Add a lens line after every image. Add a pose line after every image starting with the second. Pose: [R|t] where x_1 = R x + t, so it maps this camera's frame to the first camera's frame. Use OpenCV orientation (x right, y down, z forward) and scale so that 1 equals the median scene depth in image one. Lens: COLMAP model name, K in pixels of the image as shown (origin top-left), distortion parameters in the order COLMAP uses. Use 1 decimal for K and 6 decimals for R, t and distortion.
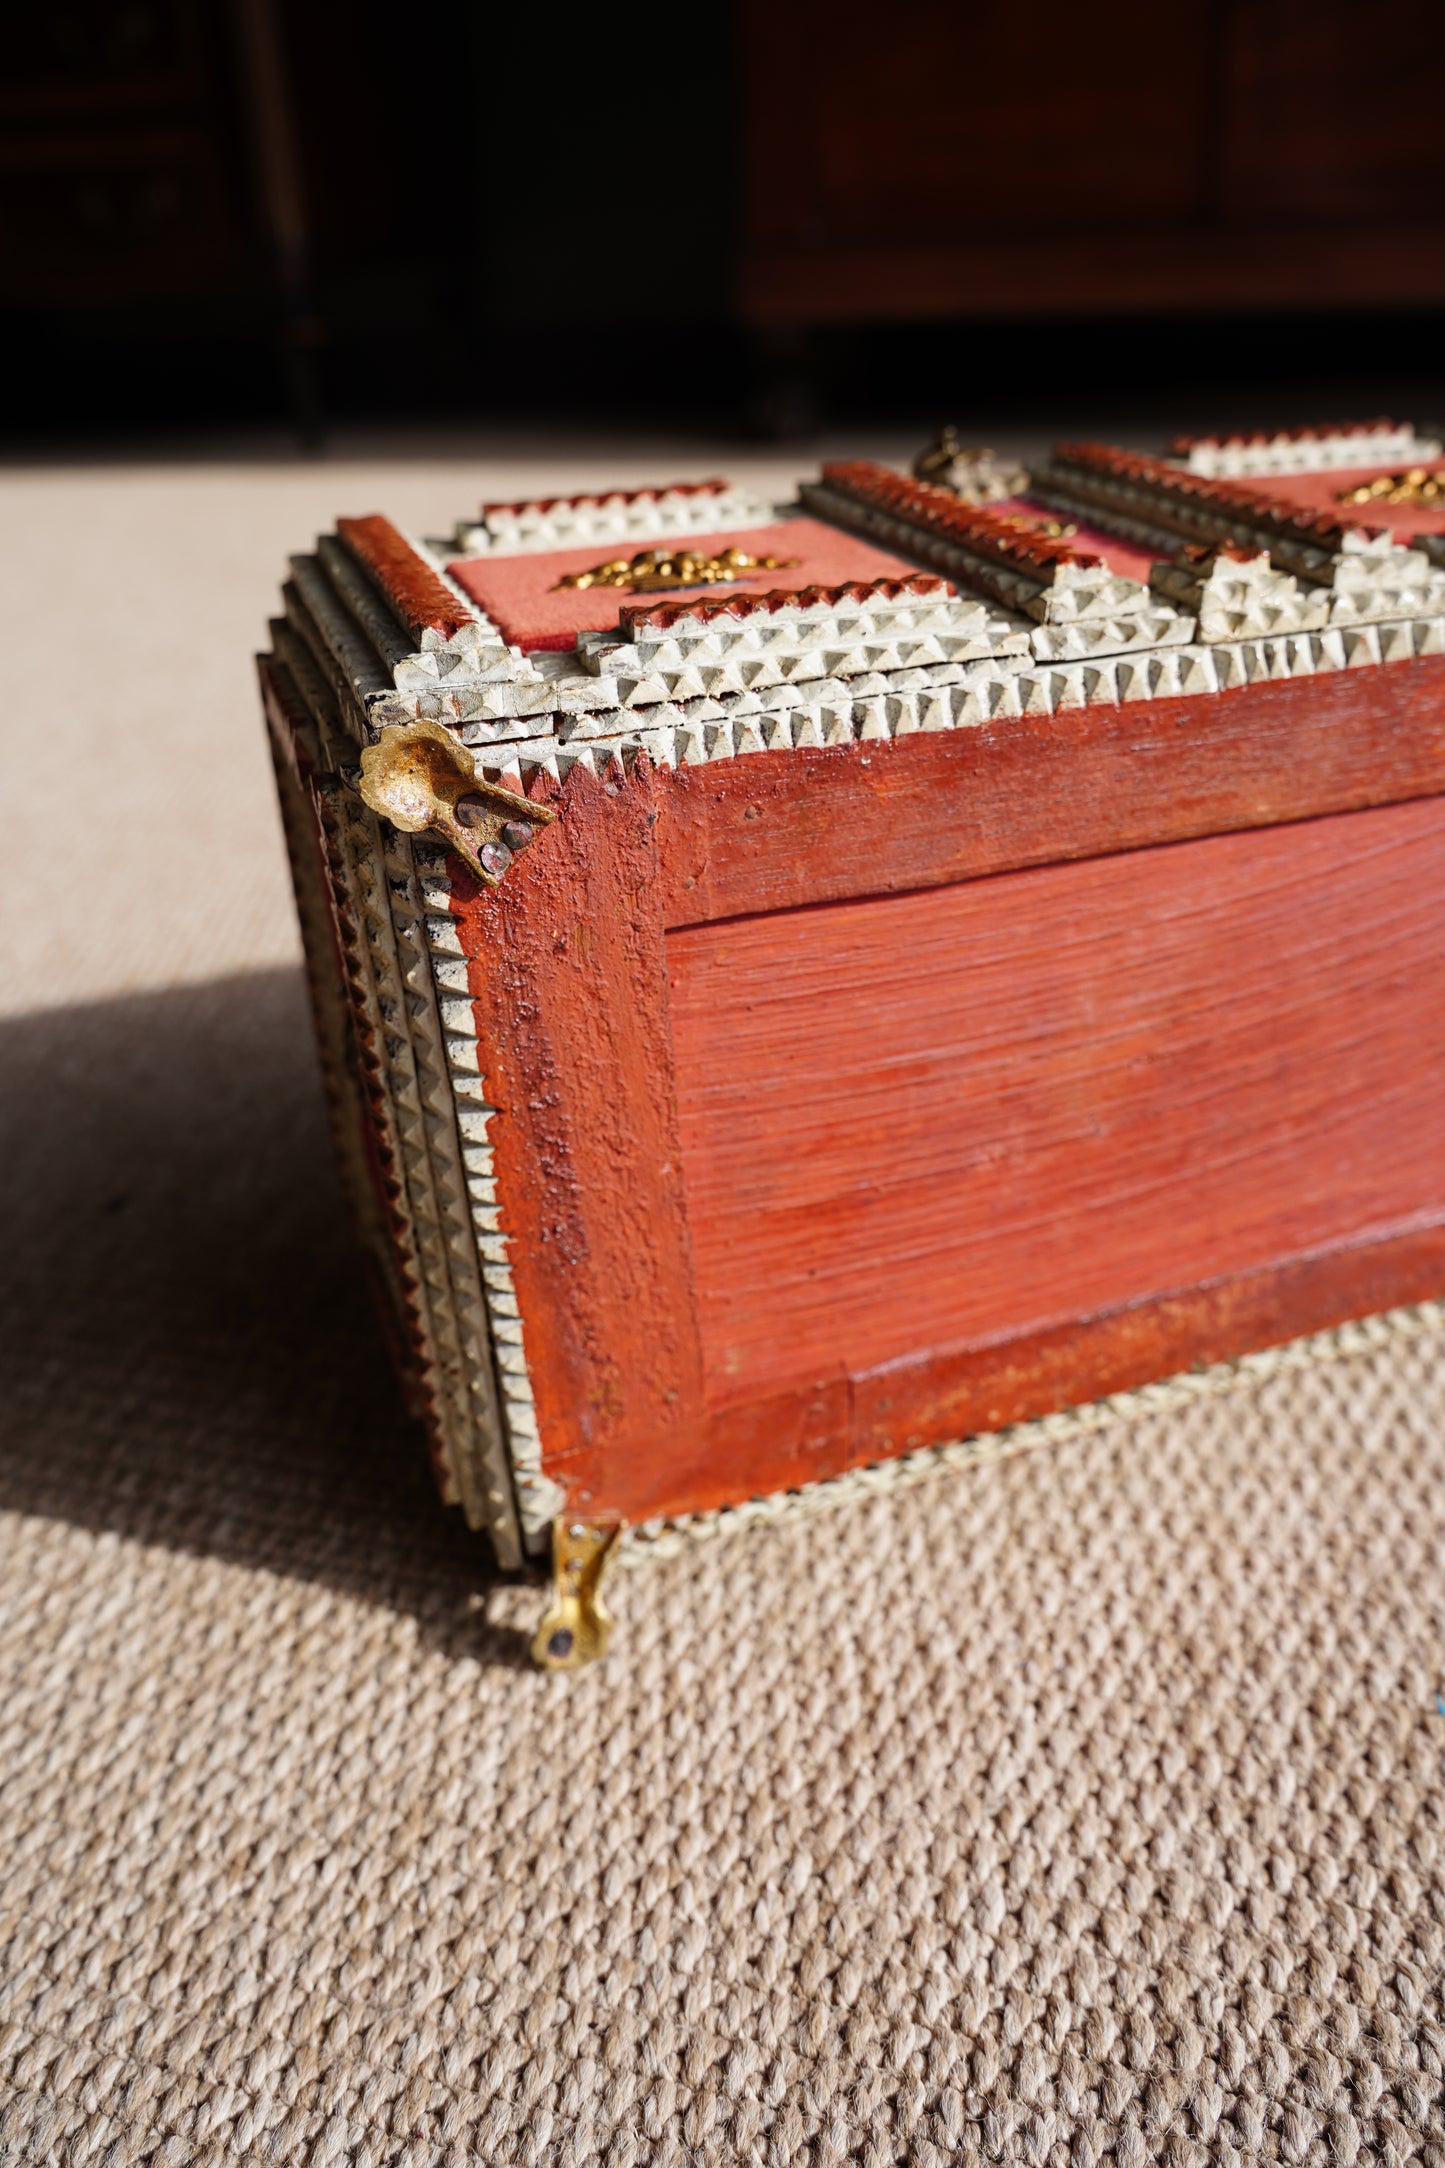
lens RADIAL K [[1716.0, 0, 722.5], [0, 1716.0, 1084.0], [0, 0, 1]] dist [-0.092903, 0.042393]
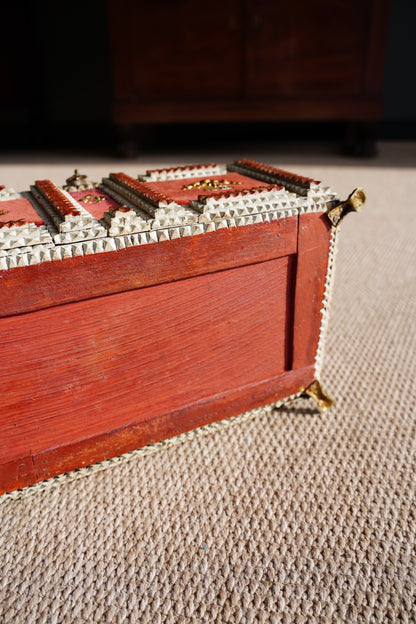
lens RADIAL K [[493.9, 0, 208.0], [0, 493.9, 312.0], [0, 0, 1]] dist [-0.092903, 0.042393]
pose [[0.990717, -0.032935, 0.131890, 0.326592], [0.039131, 0.998235, -0.044665, -0.055714], [-0.130186, 0.049411, 0.990258, 0.009276]]
